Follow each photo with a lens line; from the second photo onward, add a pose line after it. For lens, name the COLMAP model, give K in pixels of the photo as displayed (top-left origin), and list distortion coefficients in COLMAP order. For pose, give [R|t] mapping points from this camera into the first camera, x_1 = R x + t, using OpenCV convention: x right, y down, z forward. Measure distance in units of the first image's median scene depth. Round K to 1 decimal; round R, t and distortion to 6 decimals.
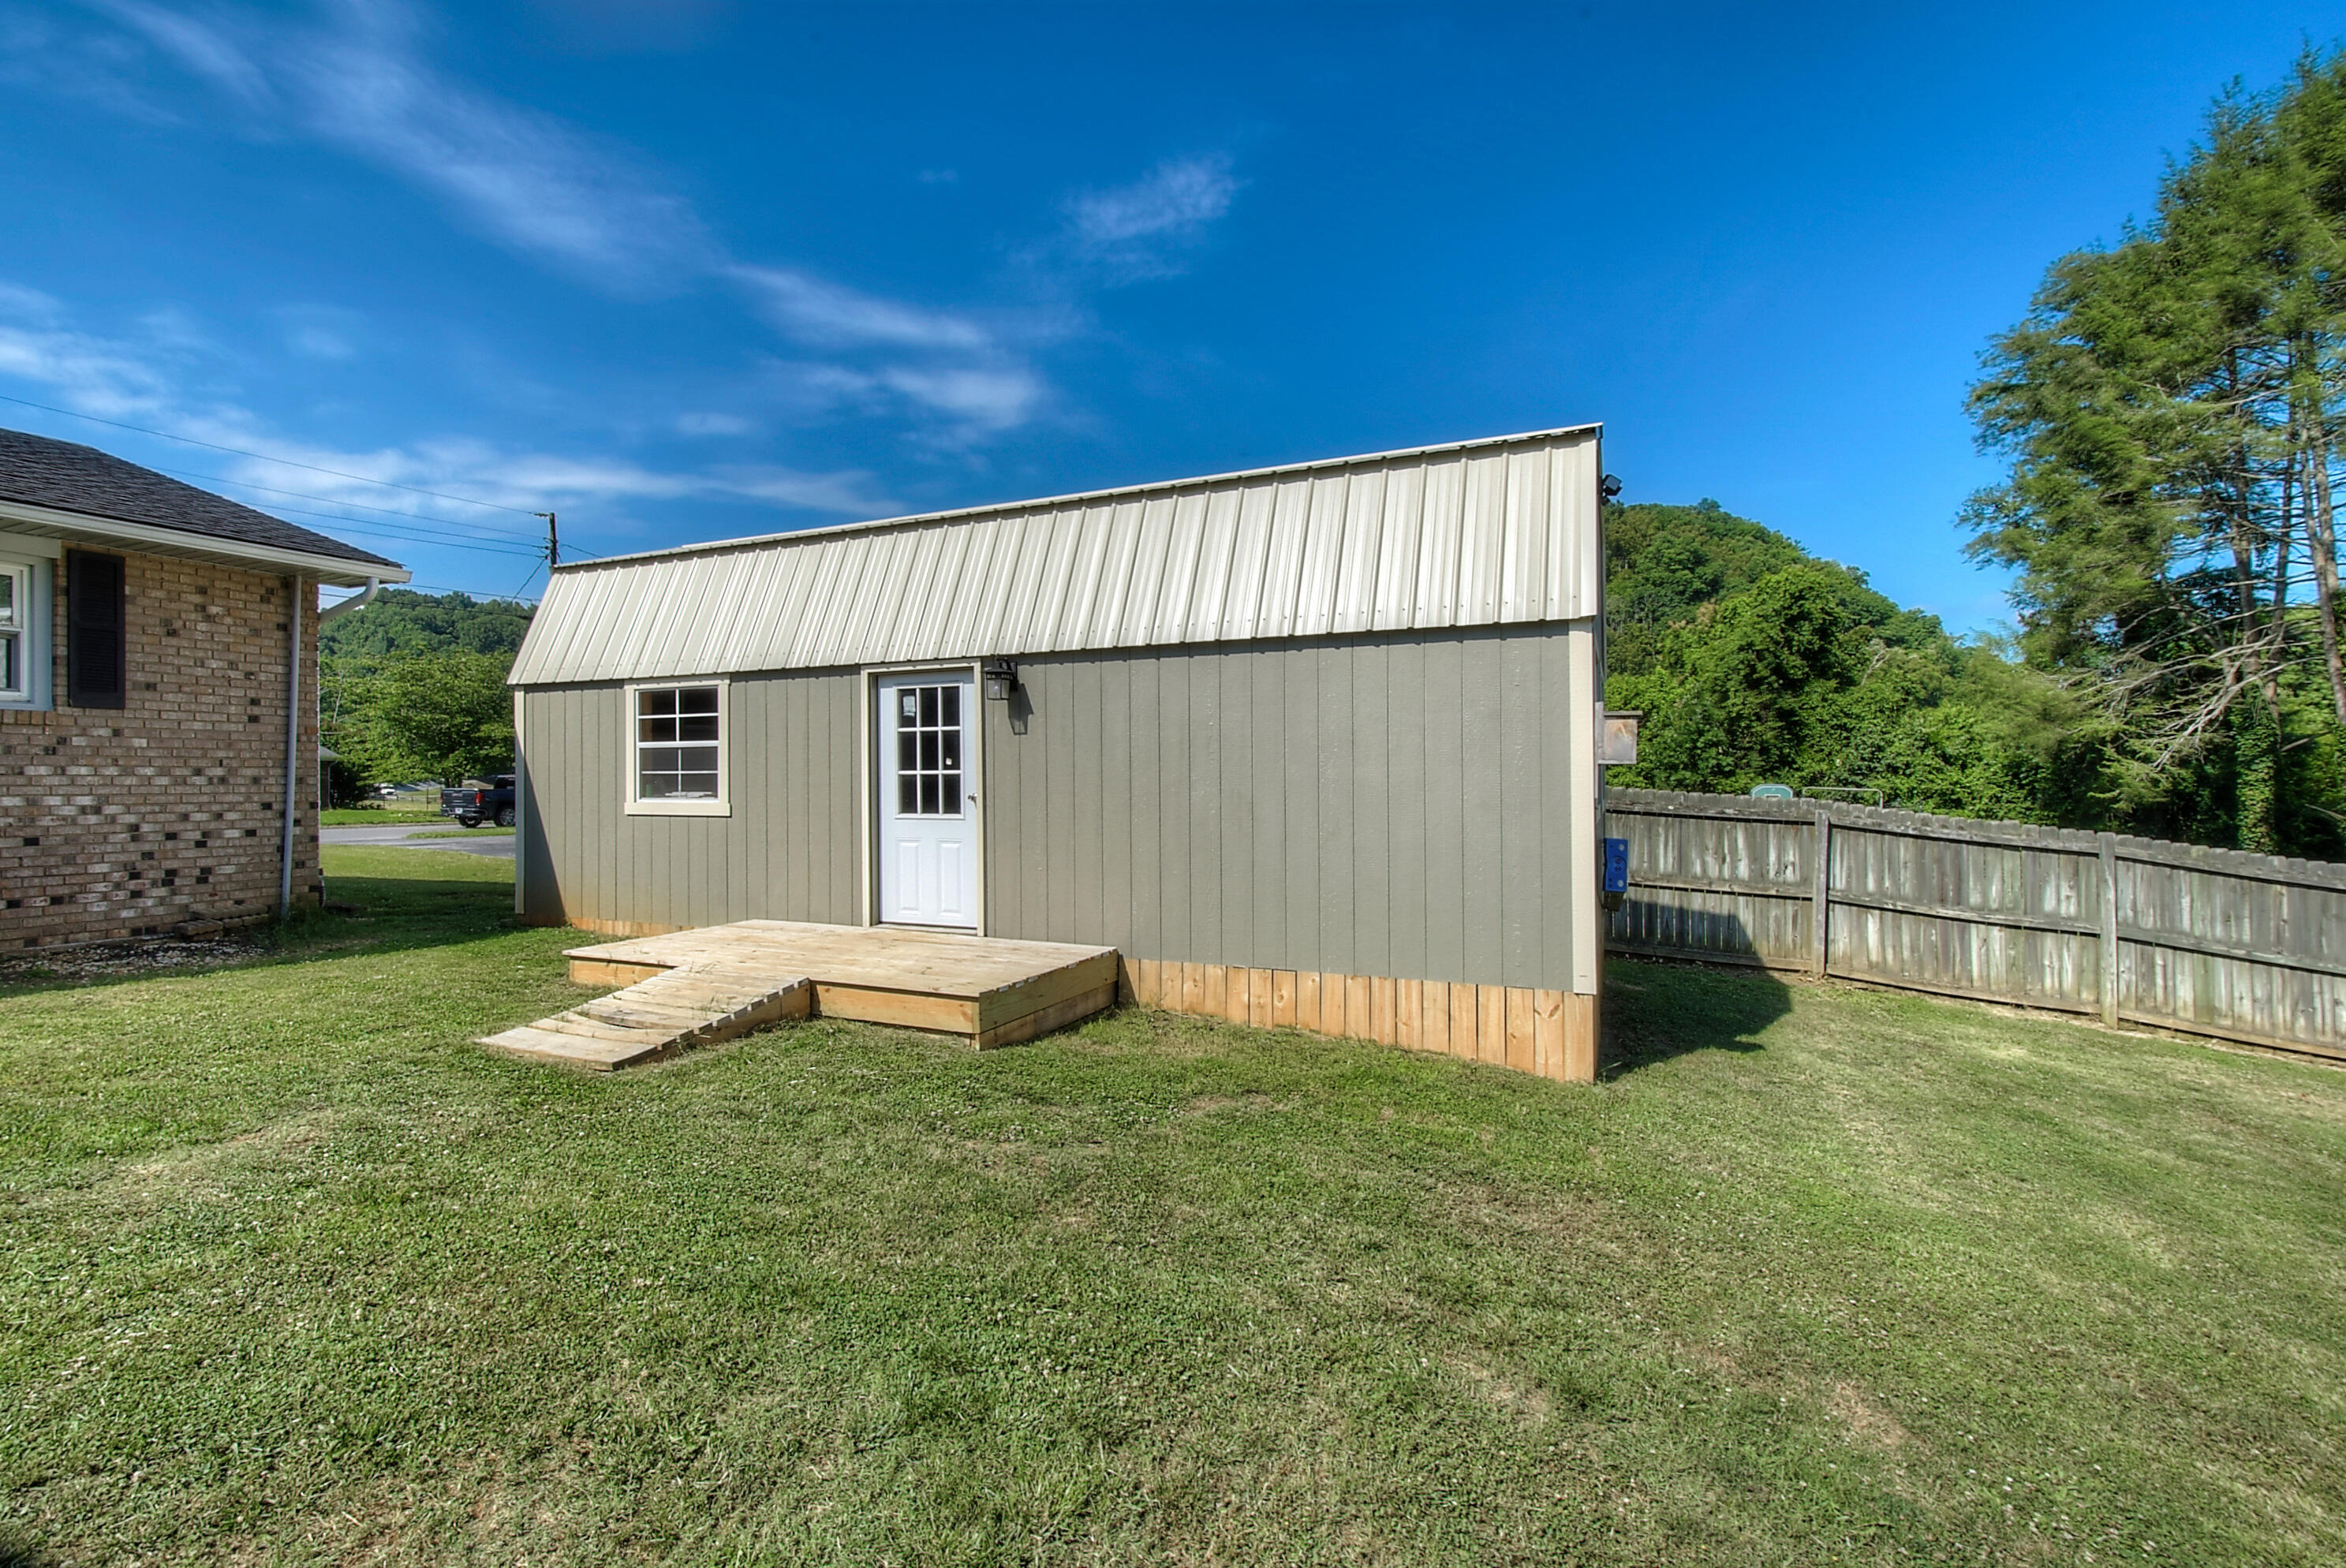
lens RADIAL K [[1049.1, 0, 1165.8], [0, 1049.1, 762.5], [0, 0, 1]] dist [0.000842, -0.006391]
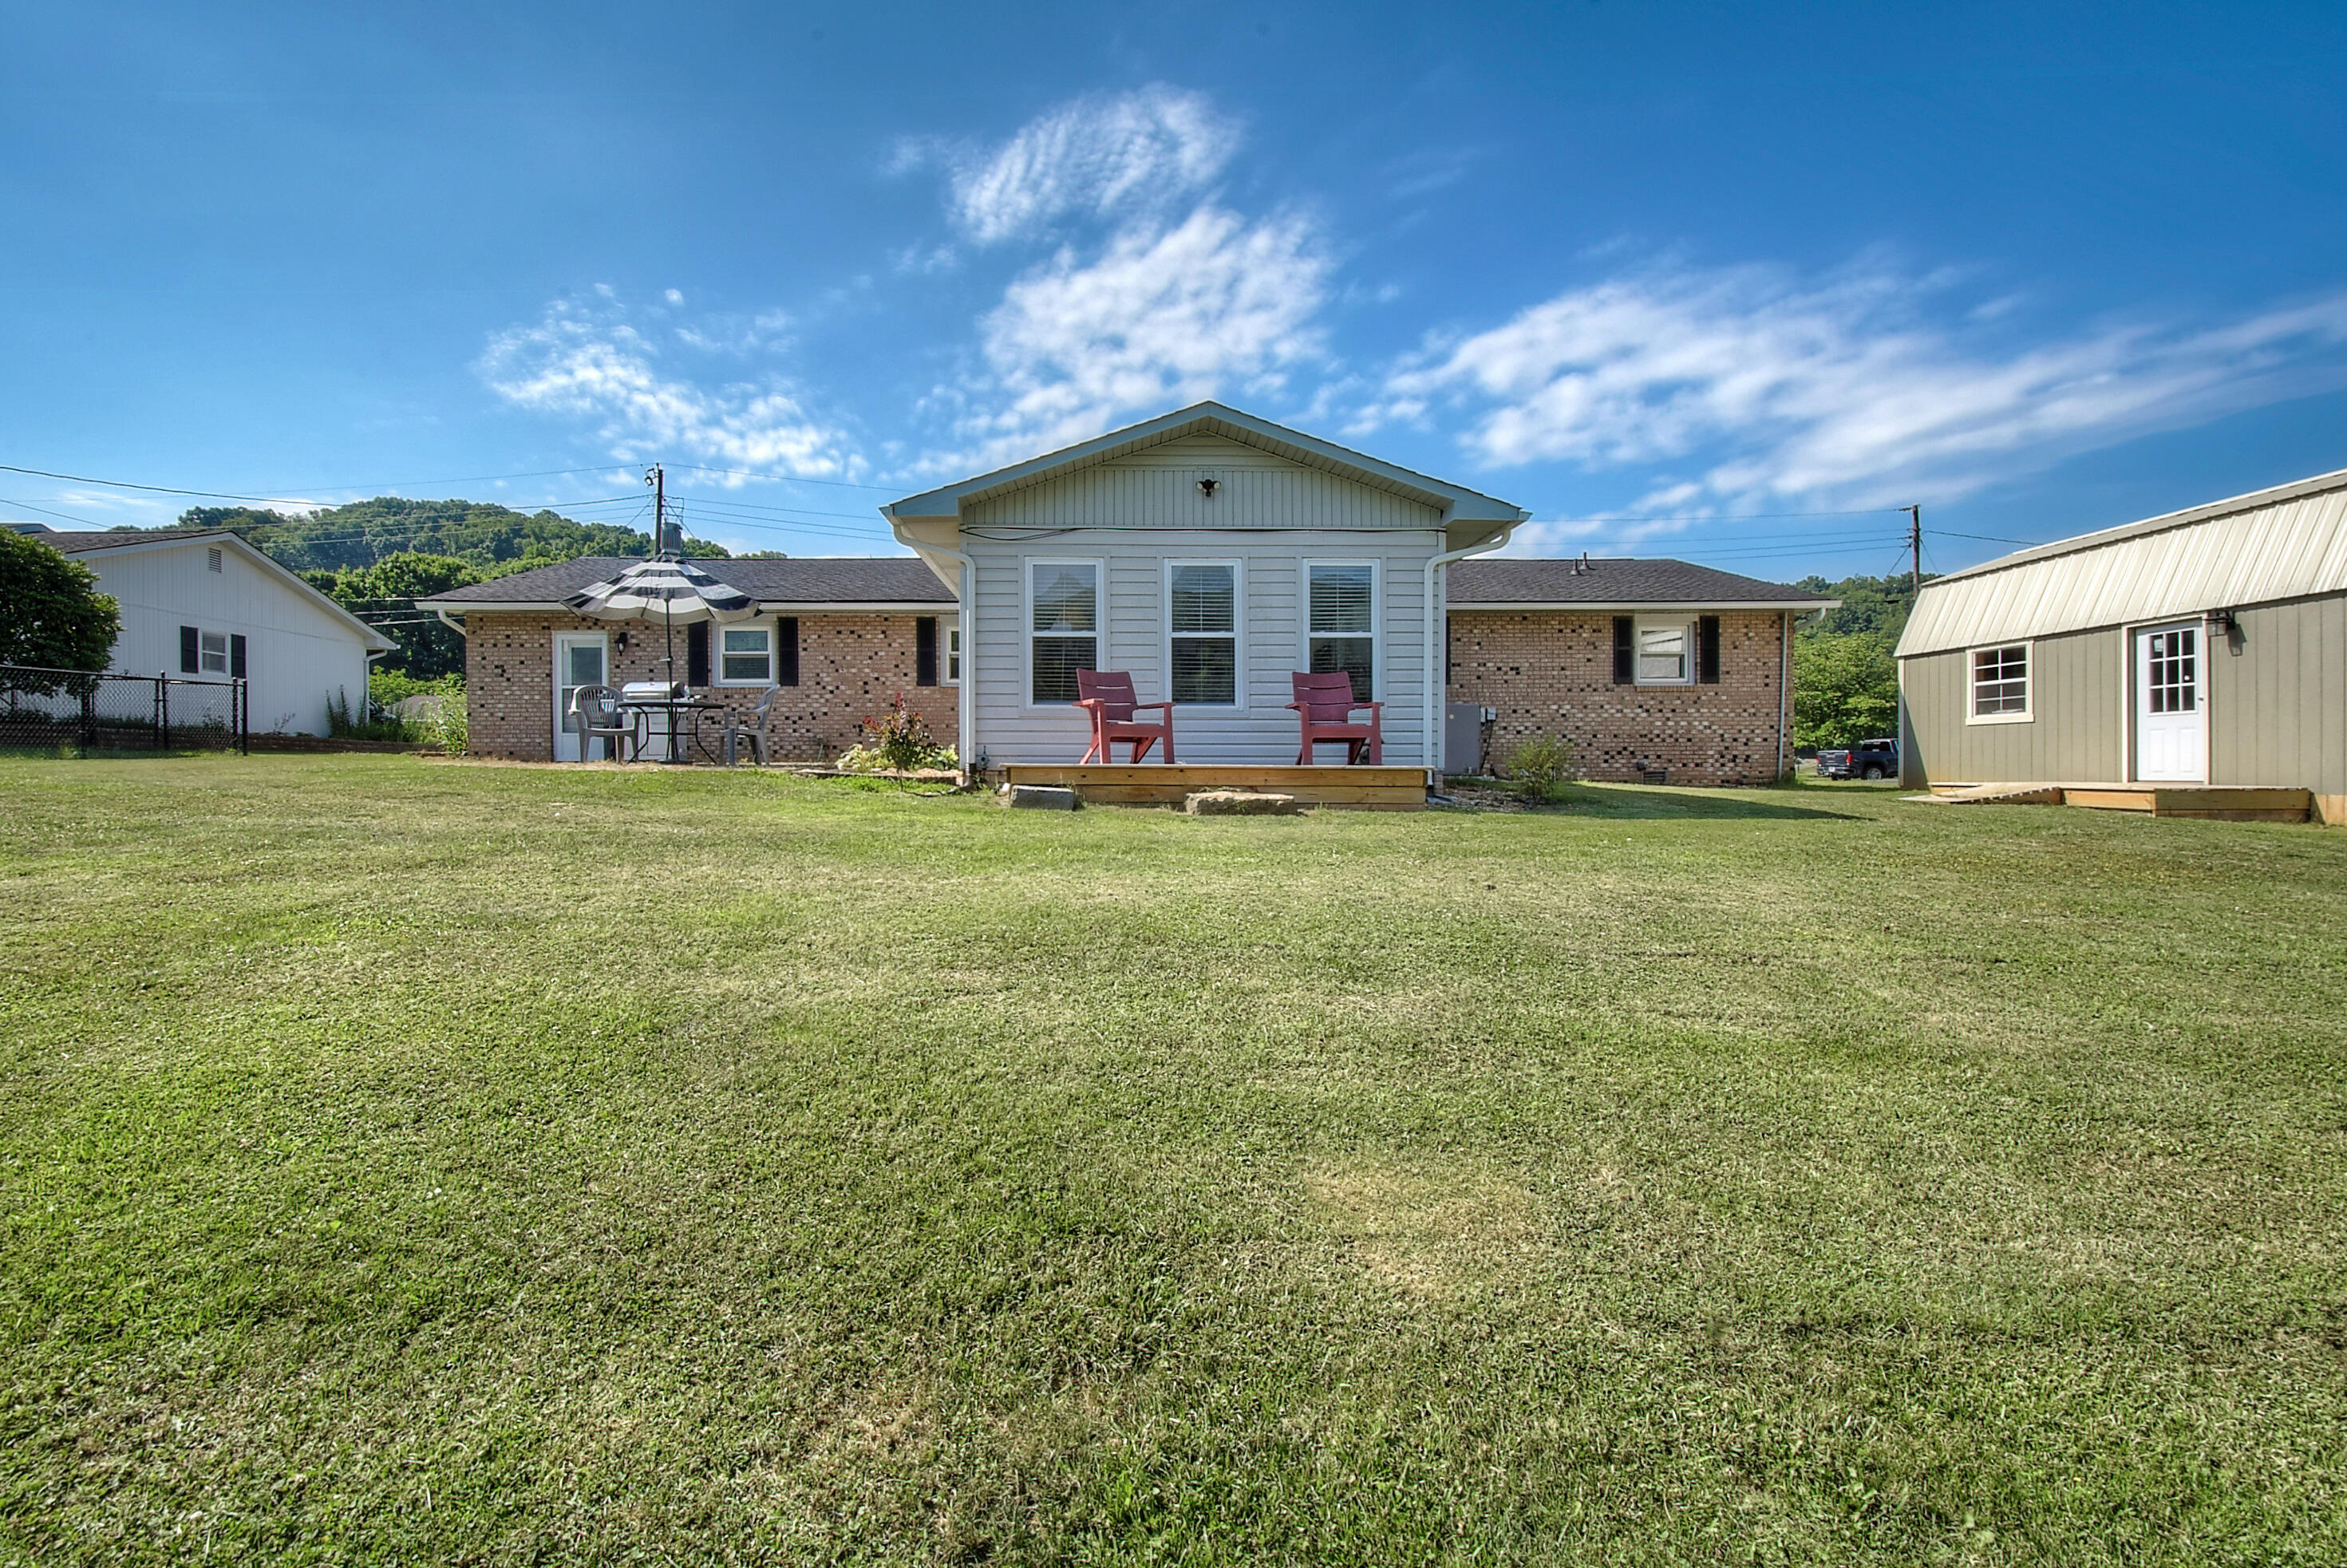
lens RADIAL K [[1032.8, 0, 1161.7], [0, 1032.8, 784.3], [0, 0, 1]] dist [0.002452, -0.006183]
pose [[0.400790, 0.016317, -0.916025, 0.539224], [0.021258, 0.999407, 0.027103, 0.076198], [0.915923, -0.030335, 0.400206, -0.944935]]
